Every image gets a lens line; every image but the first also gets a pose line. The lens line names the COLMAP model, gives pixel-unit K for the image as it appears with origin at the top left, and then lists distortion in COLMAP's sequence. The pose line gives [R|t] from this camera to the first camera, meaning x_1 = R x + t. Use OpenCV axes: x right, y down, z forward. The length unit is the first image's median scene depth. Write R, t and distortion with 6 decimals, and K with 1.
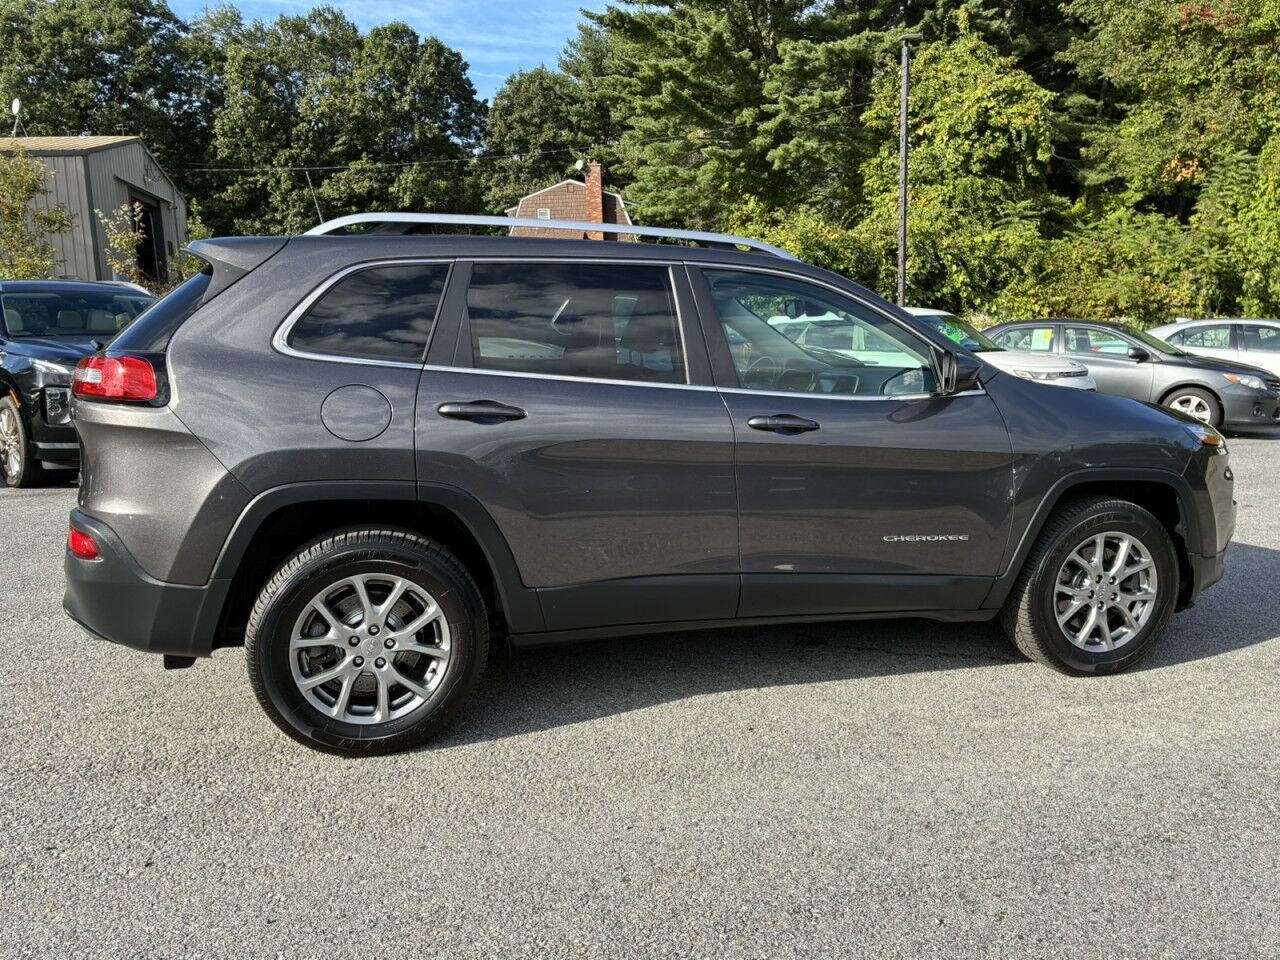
lens RADIAL K [[1023.1, 0, 640.0], [0, 1023.1, 480.0], [0, 0, 1]] dist [0.064223, -0.087542]
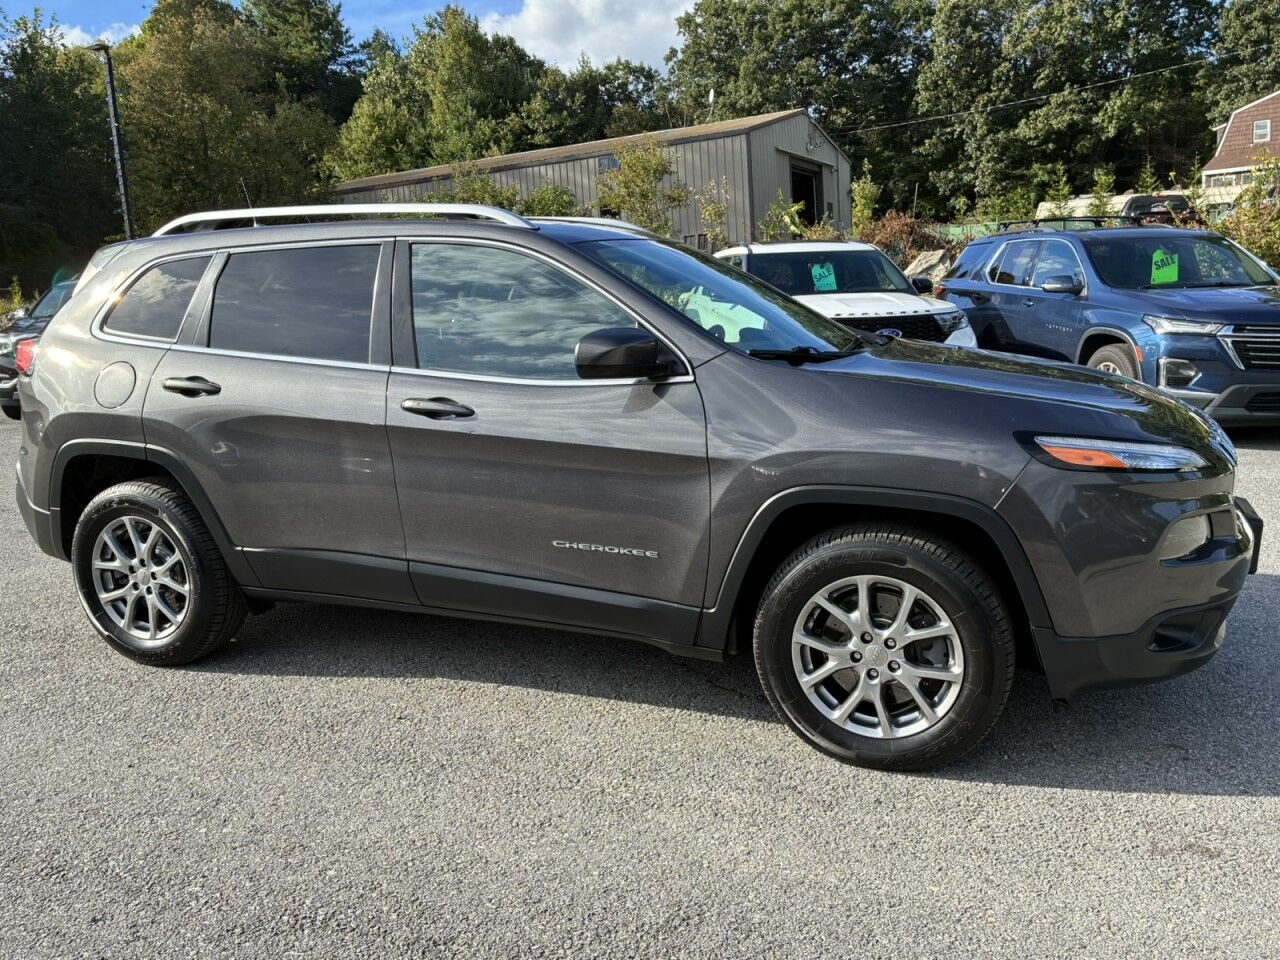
lens RADIAL K [[1023.1, 0, 640.0], [0, 1023.1, 480.0], [0, 0, 1]] dist [0.064223, -0.087542]
pose [[0.770013, 0.087447, -0.632007, 0.139776], [-0.055978, 0.996002, 0.069610, -0.010228], [0.635568, -0.018222, 0.771830, 0.062632]]
